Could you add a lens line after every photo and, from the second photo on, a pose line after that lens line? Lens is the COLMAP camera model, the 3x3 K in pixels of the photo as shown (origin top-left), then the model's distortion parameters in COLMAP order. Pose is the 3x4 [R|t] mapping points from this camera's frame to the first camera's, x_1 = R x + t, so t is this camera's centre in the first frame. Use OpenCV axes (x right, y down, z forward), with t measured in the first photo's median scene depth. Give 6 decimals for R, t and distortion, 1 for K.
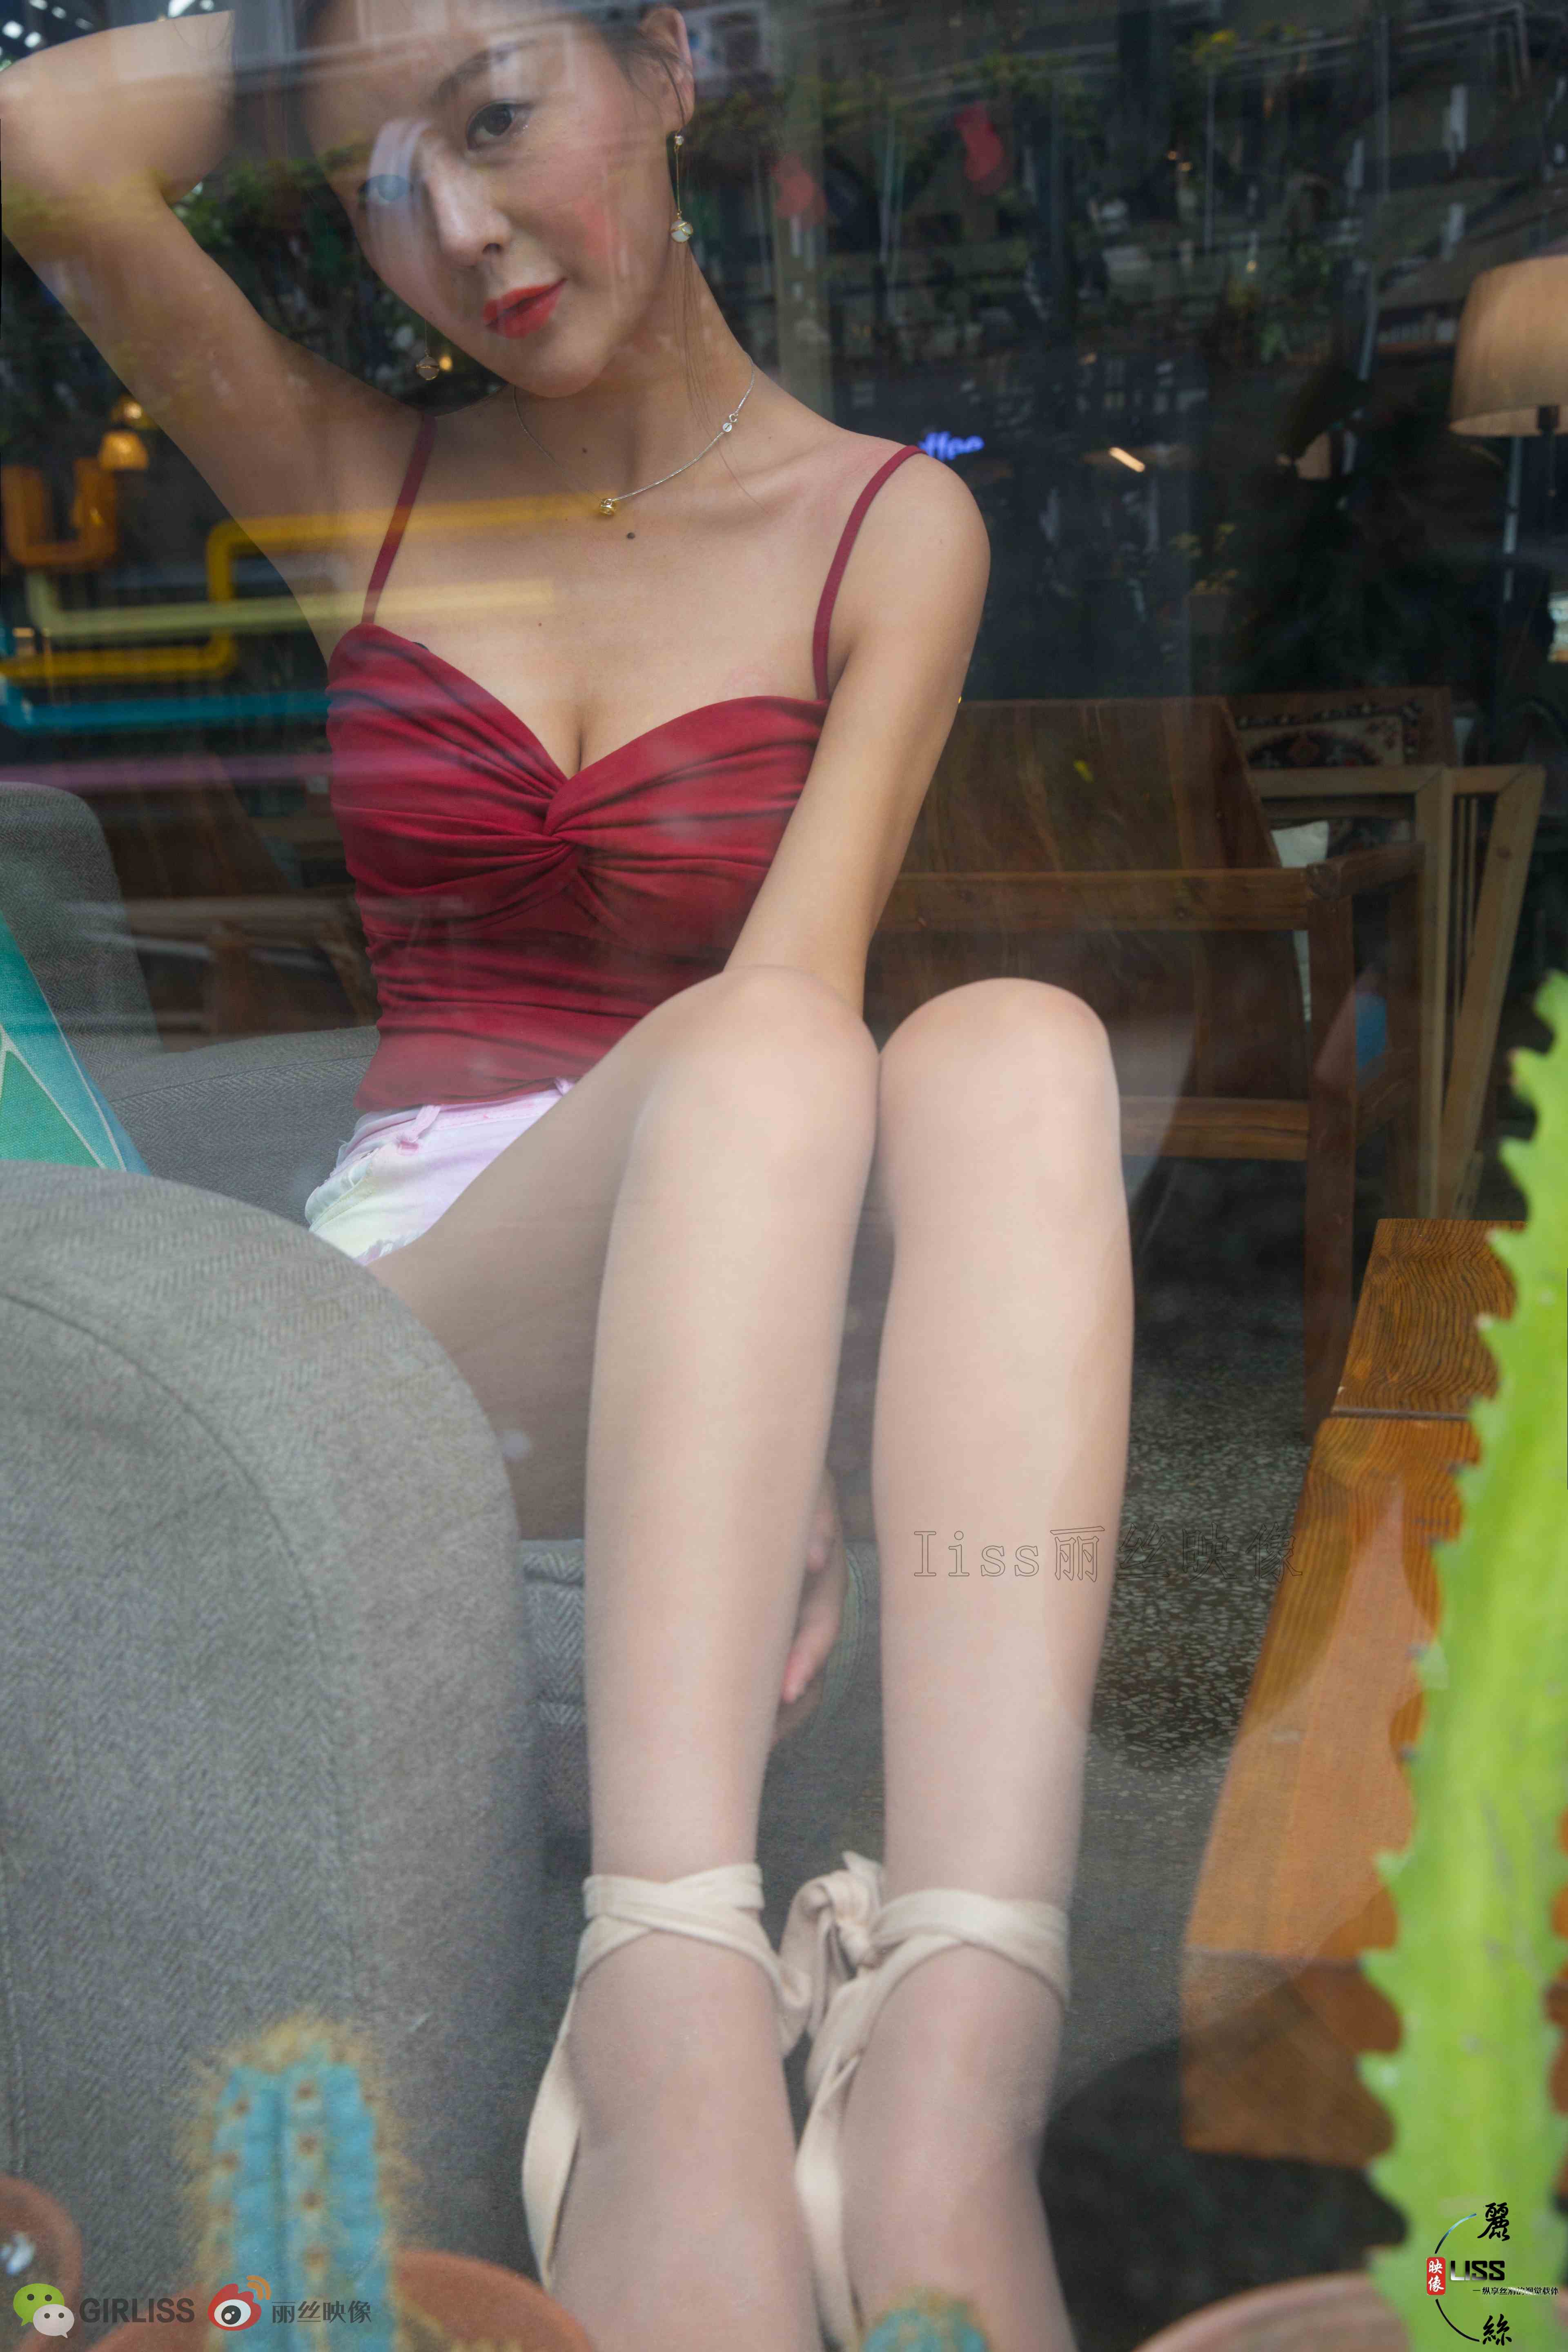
lens RADIAL K [[2312.0, 0, 779.6], [0, 2312.0, 1211.6], [0, 0, 1]] dist [-0.008492, 0.031815]
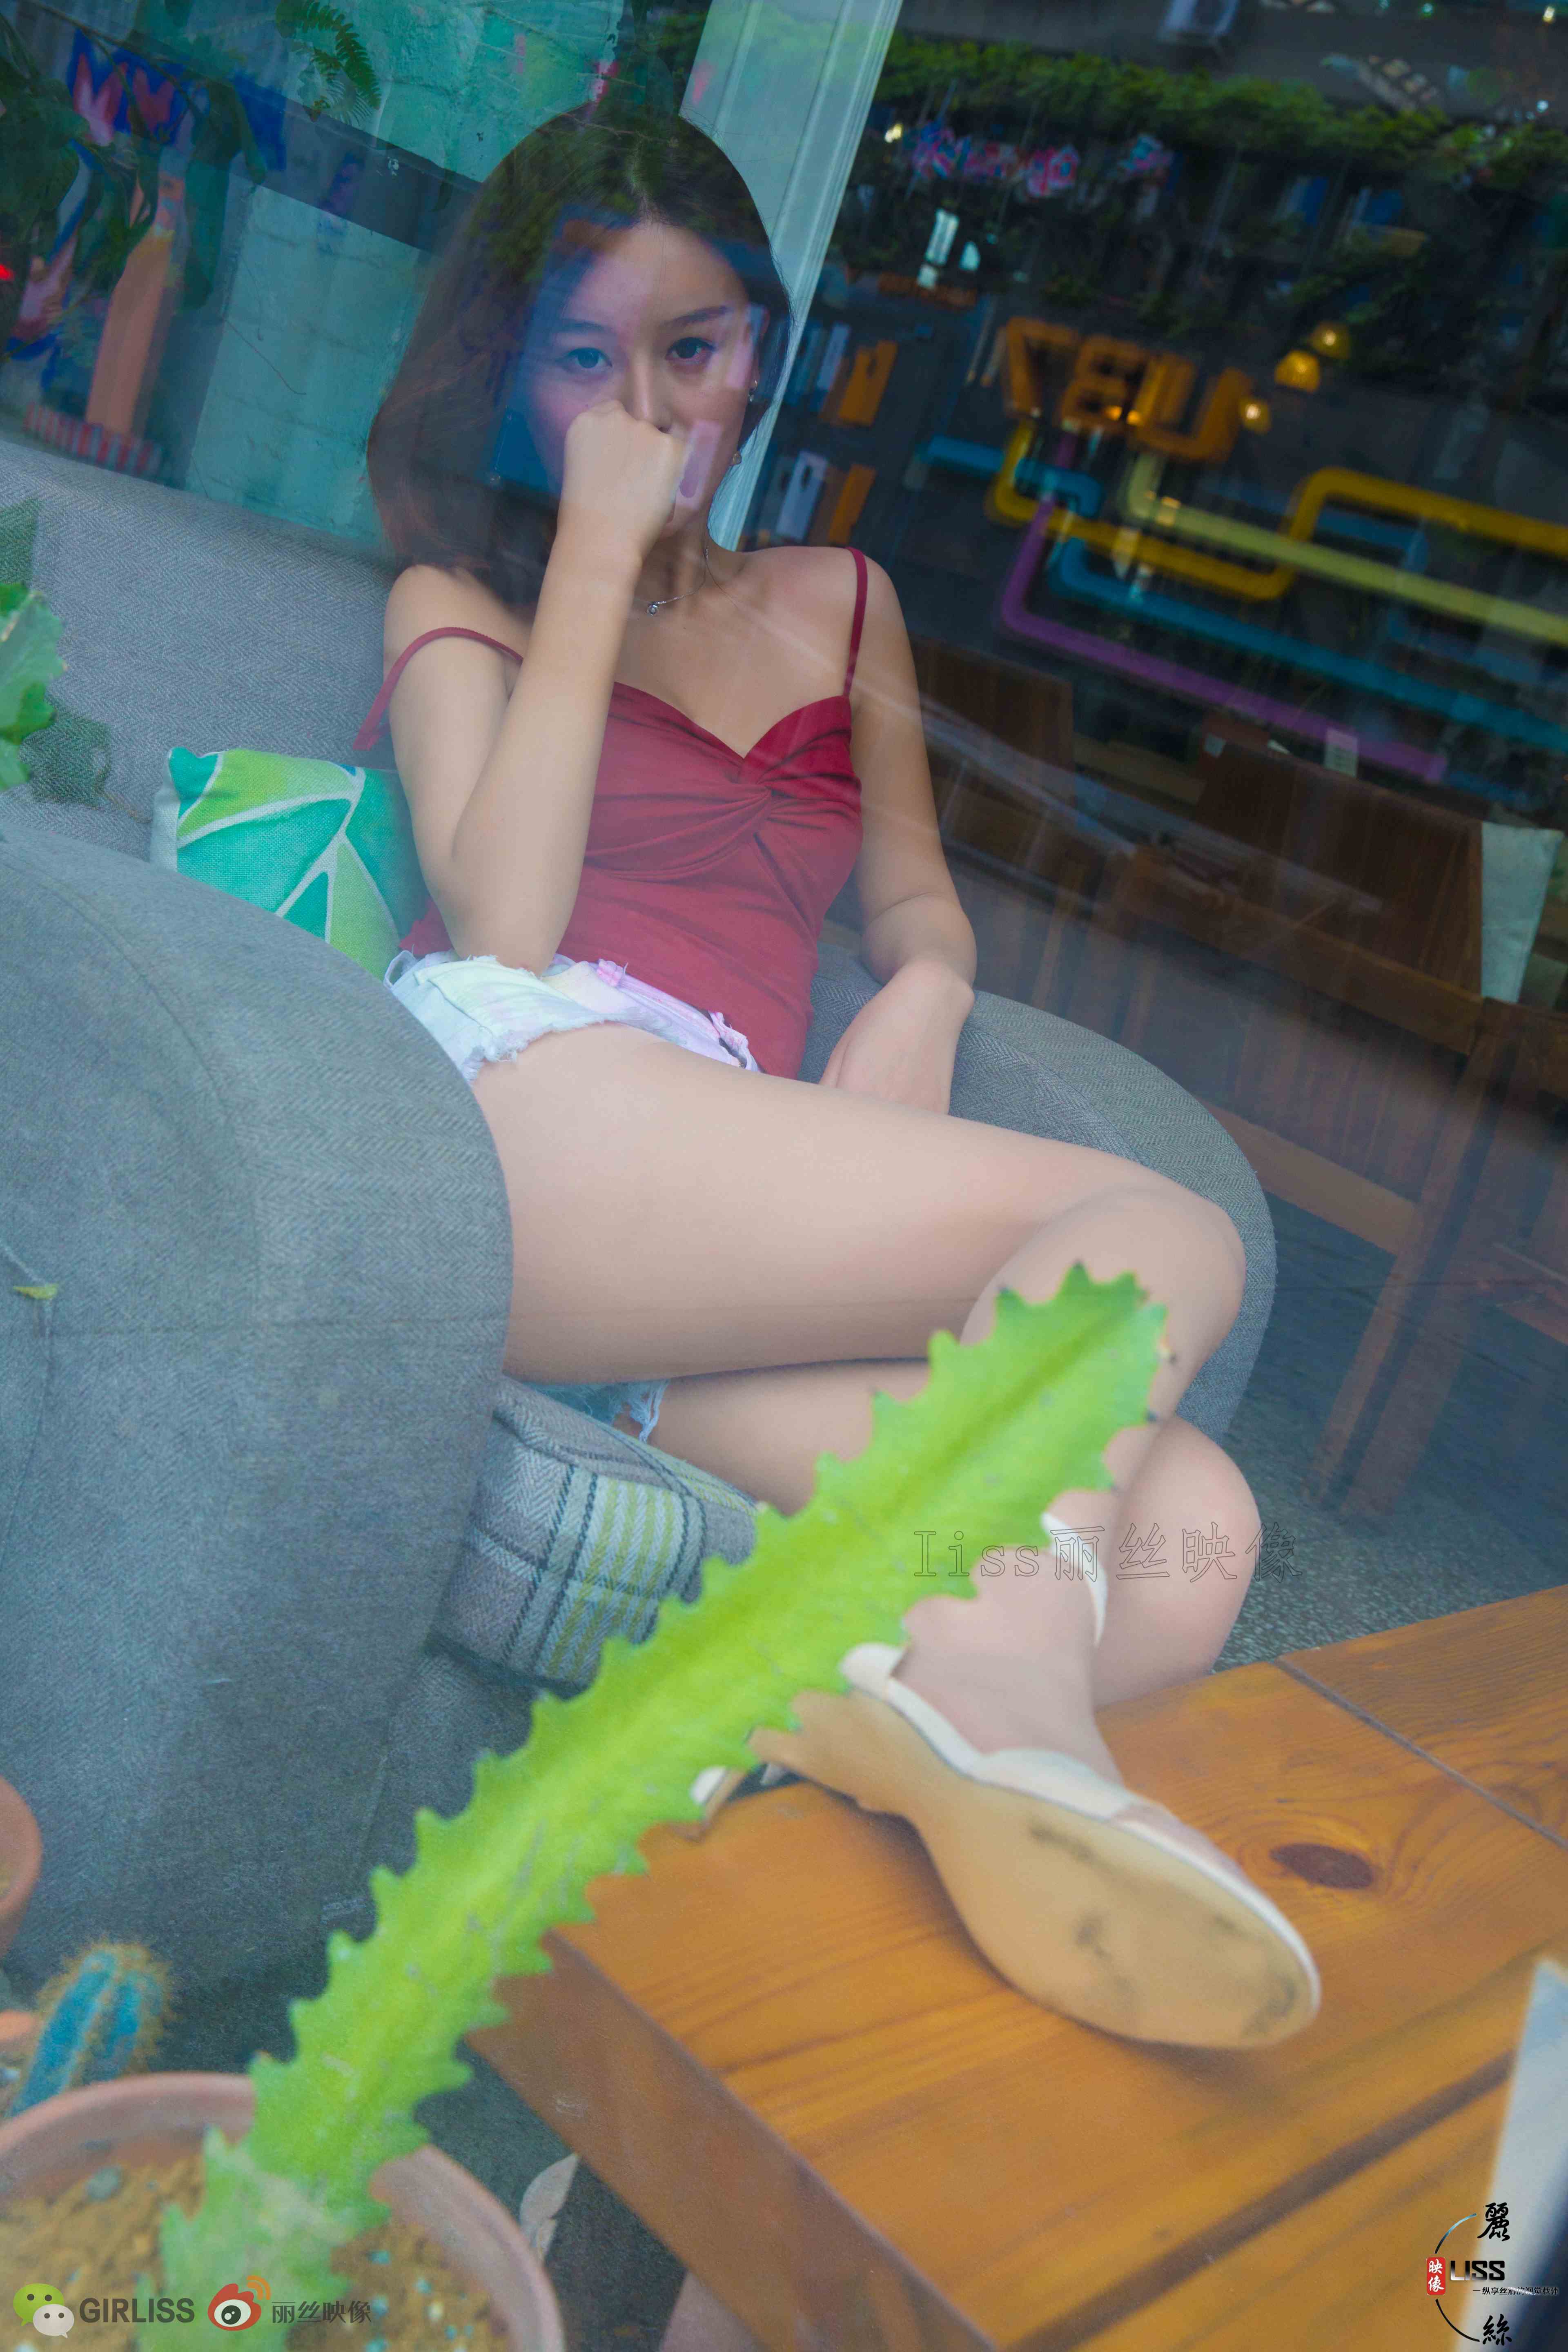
lens RADIAL K [[2334.4, 0, 784.0], [0, 2334.4, 1176.0], [0, 0, 1]] dist [-0.003487, 0.011188]
pose [[0.835005, 0.417064, -0.358920, 0.444259], [-0.410856, 0.906473, 0.097488, -0.153447], [0.366010, 0.066062, 0.928263, -0.103818]]
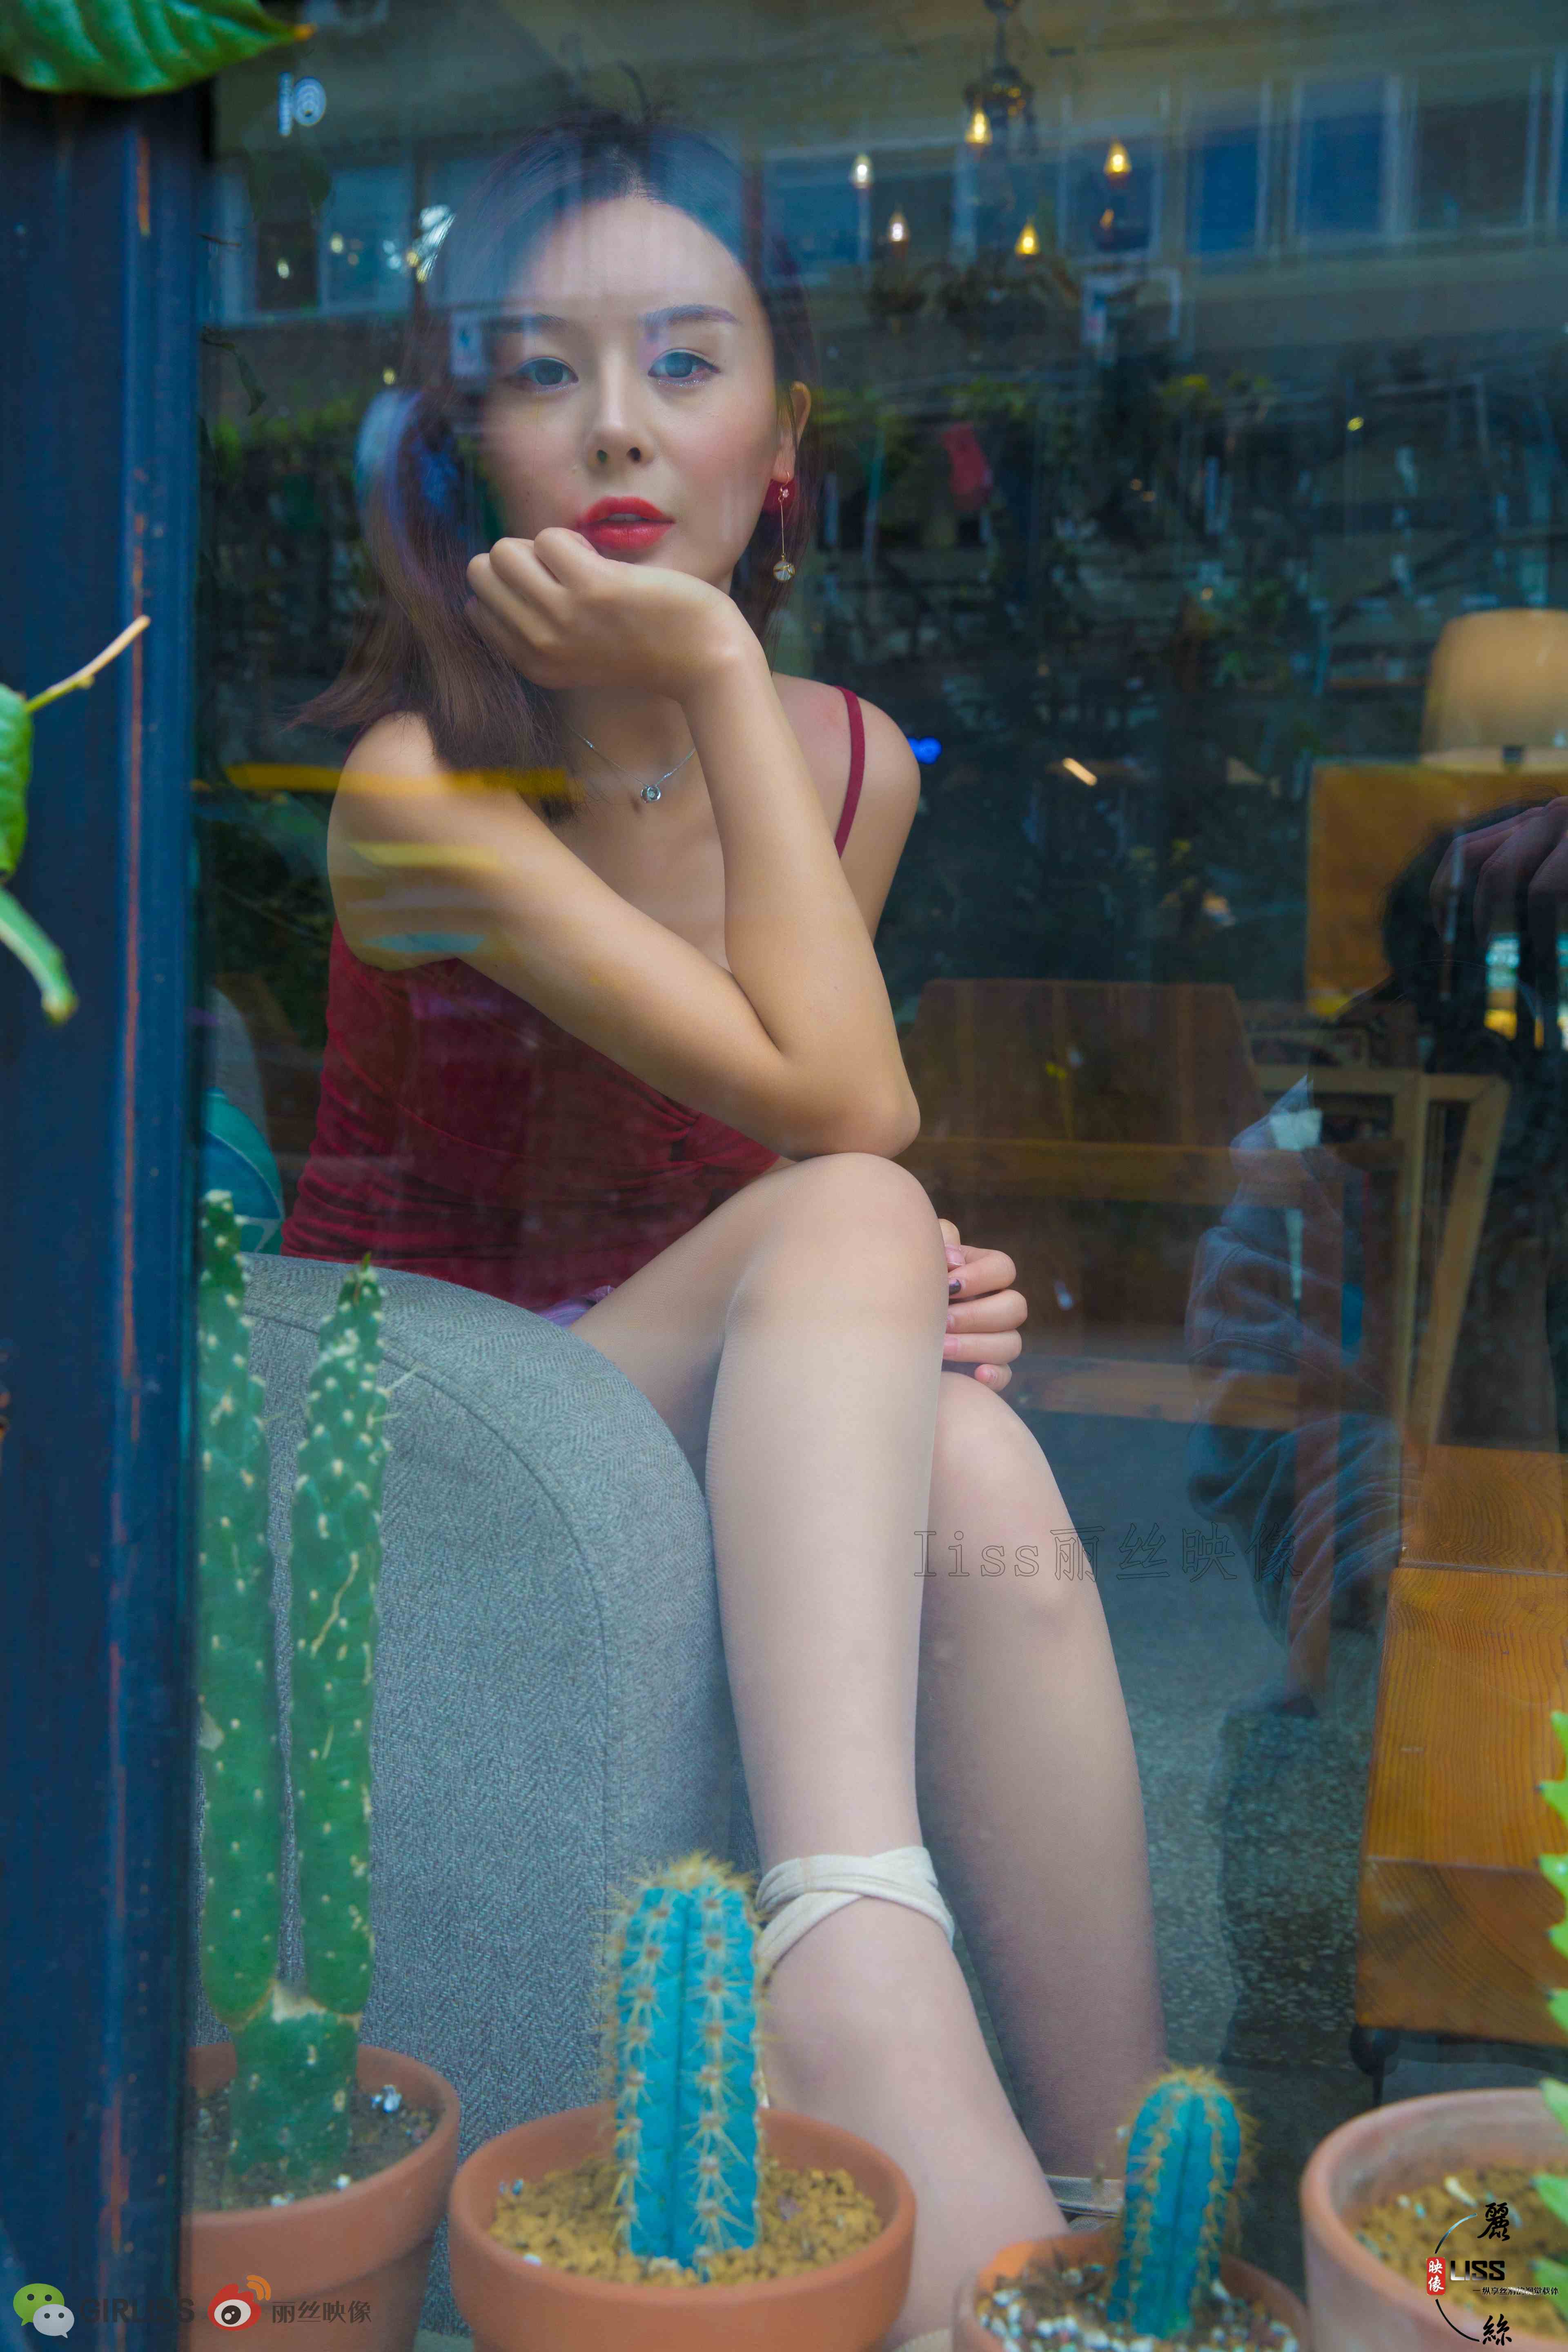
lens RADIAL K [[2416.2, 0, 784.0], [0, 2416.2, 1176.0], [0, 0, 1]] dist [-0.006753, 0.000872]
pose [[0.997560, 0.061581, 0.032876, -0.157887], [-0.056409, 0.988538, -0.140035, 0.111230], [-0.041123, 0.137839, 0.989601, -0.272349]]
